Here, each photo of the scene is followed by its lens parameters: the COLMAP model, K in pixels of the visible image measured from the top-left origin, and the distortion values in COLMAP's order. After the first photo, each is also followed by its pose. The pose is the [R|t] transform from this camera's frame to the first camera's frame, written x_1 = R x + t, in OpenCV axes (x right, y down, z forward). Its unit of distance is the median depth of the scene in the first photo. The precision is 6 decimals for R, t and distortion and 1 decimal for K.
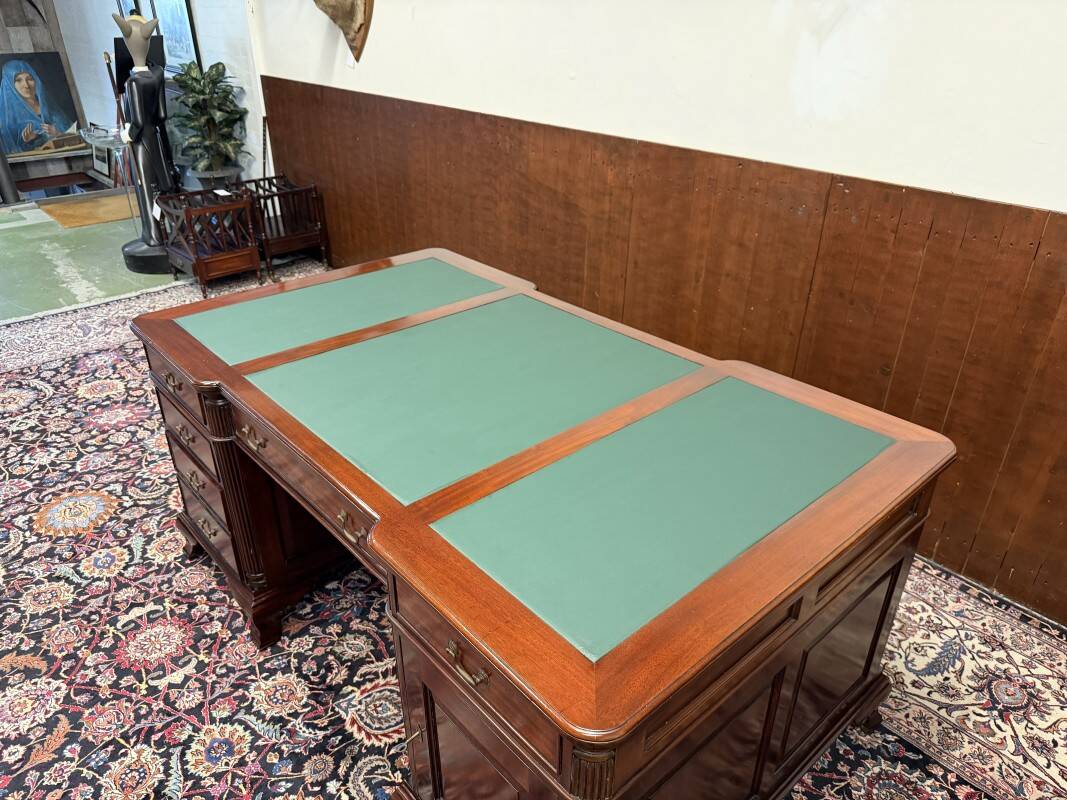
lens RADIAL K [[749.4, 0, 531.5], [0, 749.4, 420.3], [0, 0, 1]] dist [-0.004018, -0.000994]
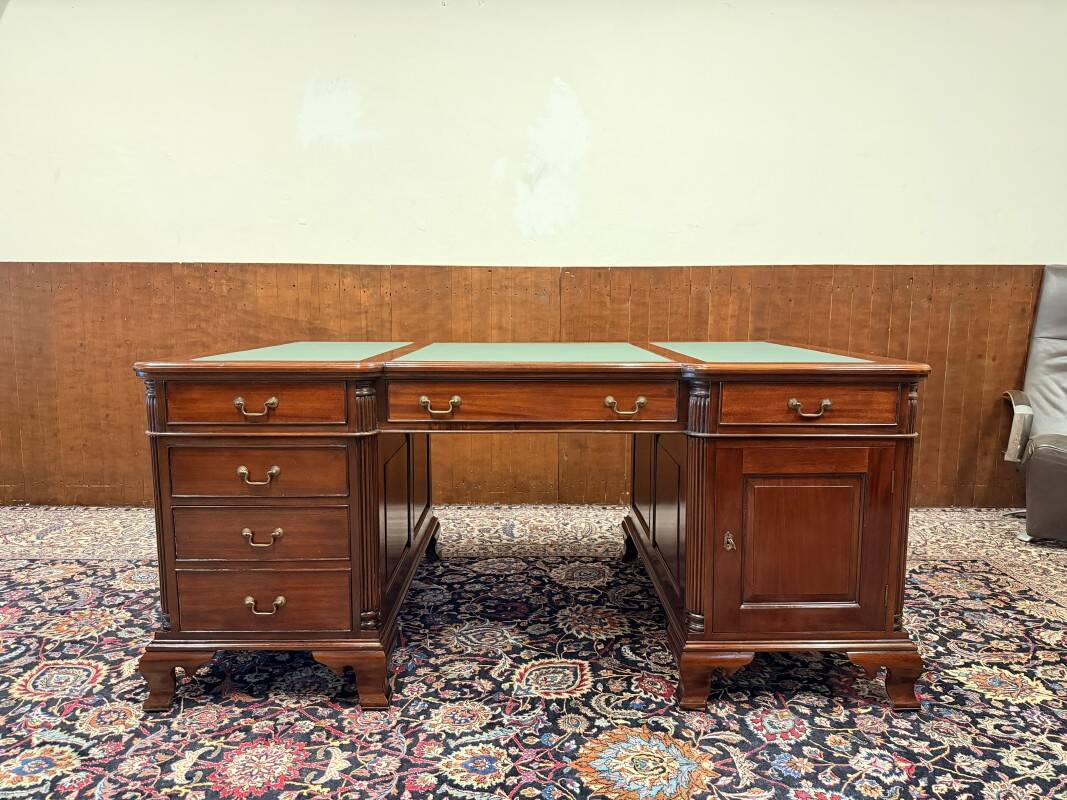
lens RADIAL K [[751.5, 0, 533.3], [0, 751.5, 400.6], [0, 0, 1]] dist [0.004911, -0.007613]
pose [[0.658916, -0.096440, 0.746009, -0.886115], [0.369255, 0.905501, -0.209088, 0.238051], [-0.655348, 0.413239, 0.632260, 0.215194]]
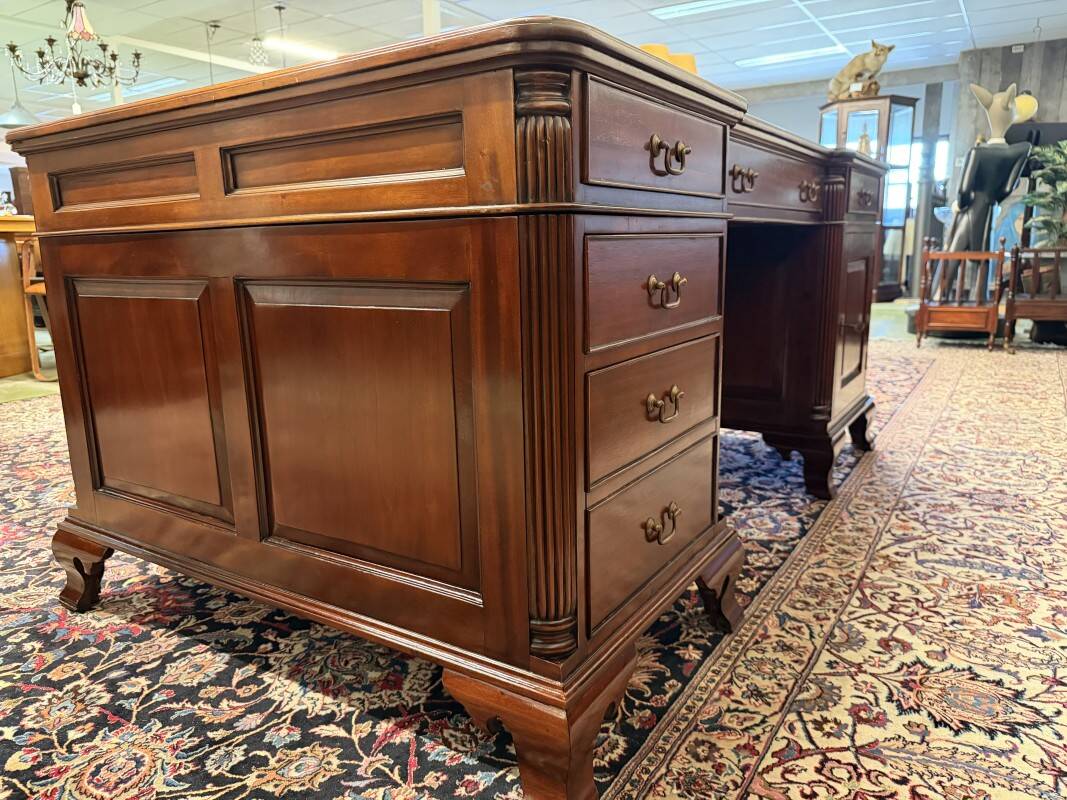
lens RADIAL K [[765.8, 0, 533.0], [0, 765.8, 400.9], [0, 0, 1]] dist [0.002176, -0.000922]
pose [[0.269204, 0.191724, -0.943807, 0.778082], [-0.459297, 0.886922, 0.049162, 0.156061], [0.846508, 0.420253, 0.326821, 0.685686]]
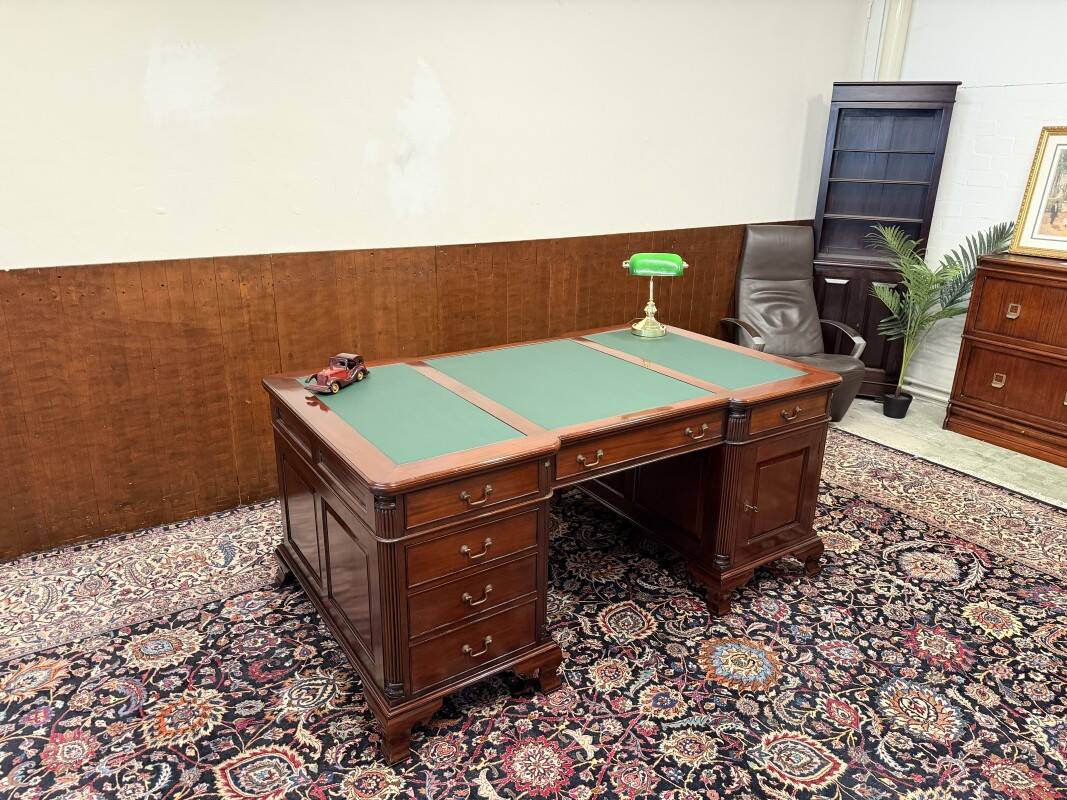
lens RADIAL K [[748.2, 0, 535.2], [0, 748.2, 400.6], [0, 0, 1]] dist [0.045123, -0.072303]
pose [[0.142177, -0.321090, 0.936316, -1.324092], [0.472378, 0.853270, 0.220882, -0.334329], [-0.869853, 0.410891, 0.272991, 0.572086]]
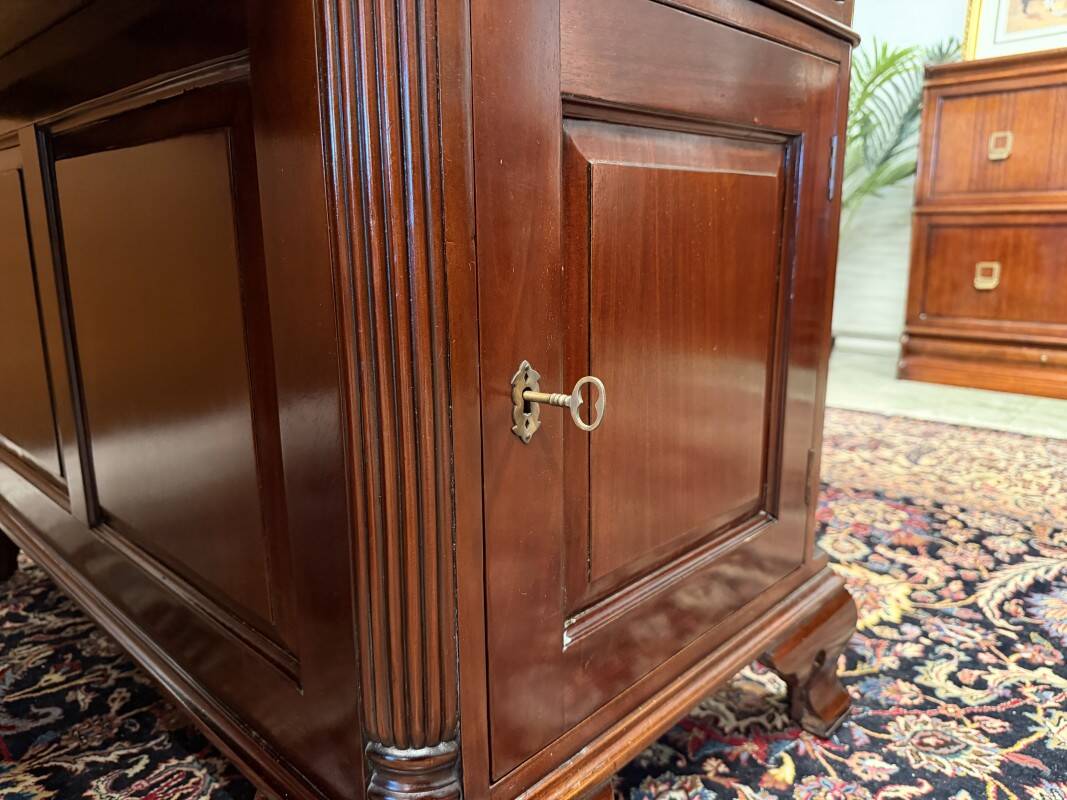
lens RADIAL K [[771.8, 0, 530.0], [0, 771.8, 407.9], [0, 0, 1]] dist [-0.015062, -0.001488]
pose [[-0.077617, -0.217380, 0.972996, -0.306656], [0.498210, 0.836891, 0.226715, 0.241803], [-0.863575, 0.502354, 0.043344, 0.674842]]
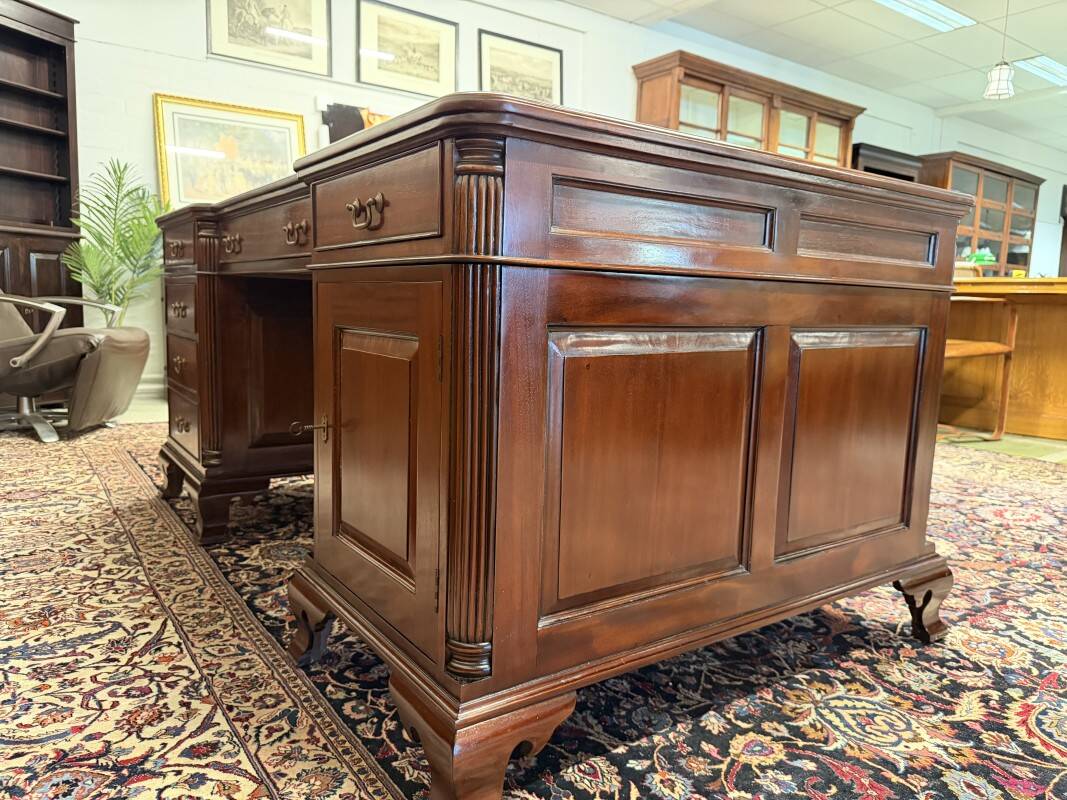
lens RADIAL K [[765.8, 0, 533.0], [0, 765.8, 400.9], [0, 0, 1]] dist [0.002176, -0.000922]
pose [[-0.992861, -0.043133, 0.111208, -0.245860], [0.032357, 0.799979, 0.599154, -0.416163], [-0.114807, 0.598475, -0.792873, 1.708807]]
